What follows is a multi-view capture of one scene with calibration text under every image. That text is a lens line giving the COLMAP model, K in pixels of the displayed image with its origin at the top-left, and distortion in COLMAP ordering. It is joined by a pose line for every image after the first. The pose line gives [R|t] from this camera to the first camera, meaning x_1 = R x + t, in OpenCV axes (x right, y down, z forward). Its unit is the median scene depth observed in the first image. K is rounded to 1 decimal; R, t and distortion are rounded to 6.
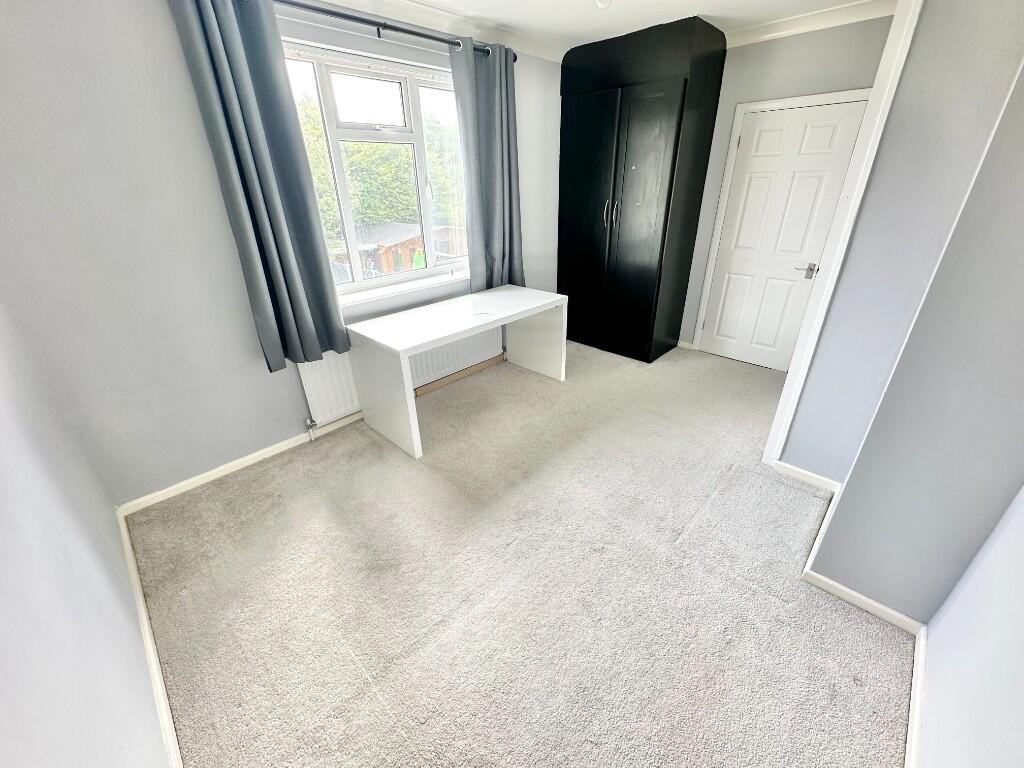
lens RADIAL K [[408.3, 0, 513.3], [0, 408.3, 383.4], [0, 0, 1]] dist [-0.003763, 0.000070]
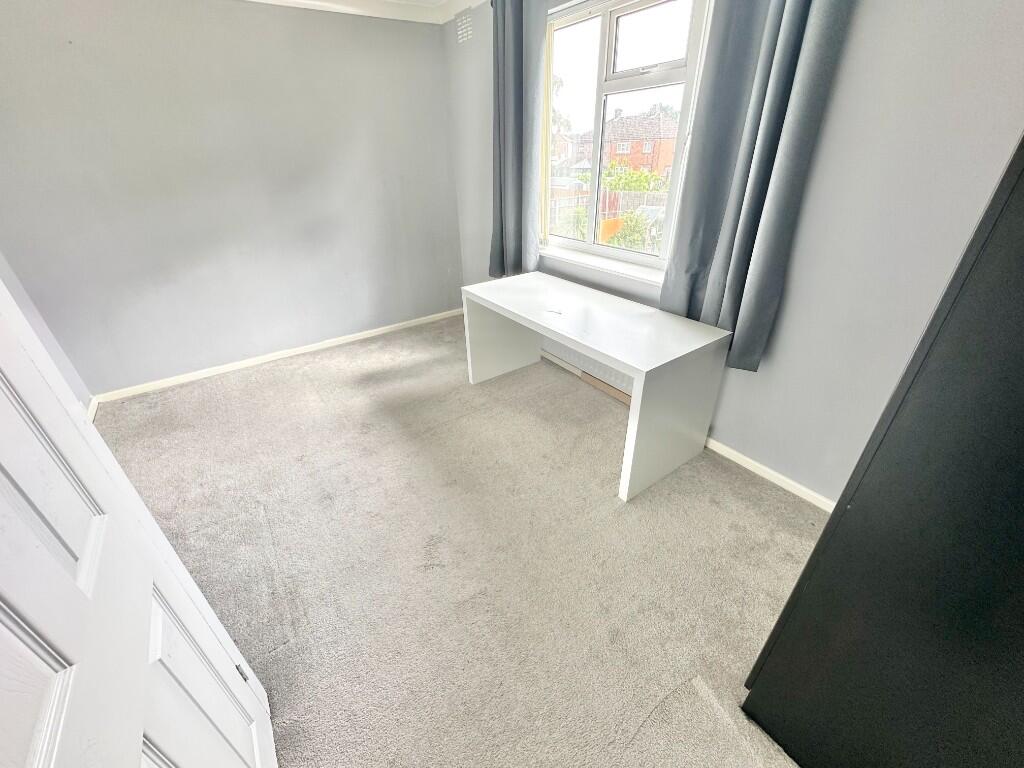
lens RADIAL K [[408.3, 0, 513.3], [0, 408.3, 383.4], [0, 0, 1]] dist [-0.003763, 0.000070]
pose [[-0.183309, 0.508879, -0.841094, 0.667821], [-0.412509, 0.736803, 0.535684, -0.452479], [0.892320, 0.445154, 0.074854, 0.902132]]
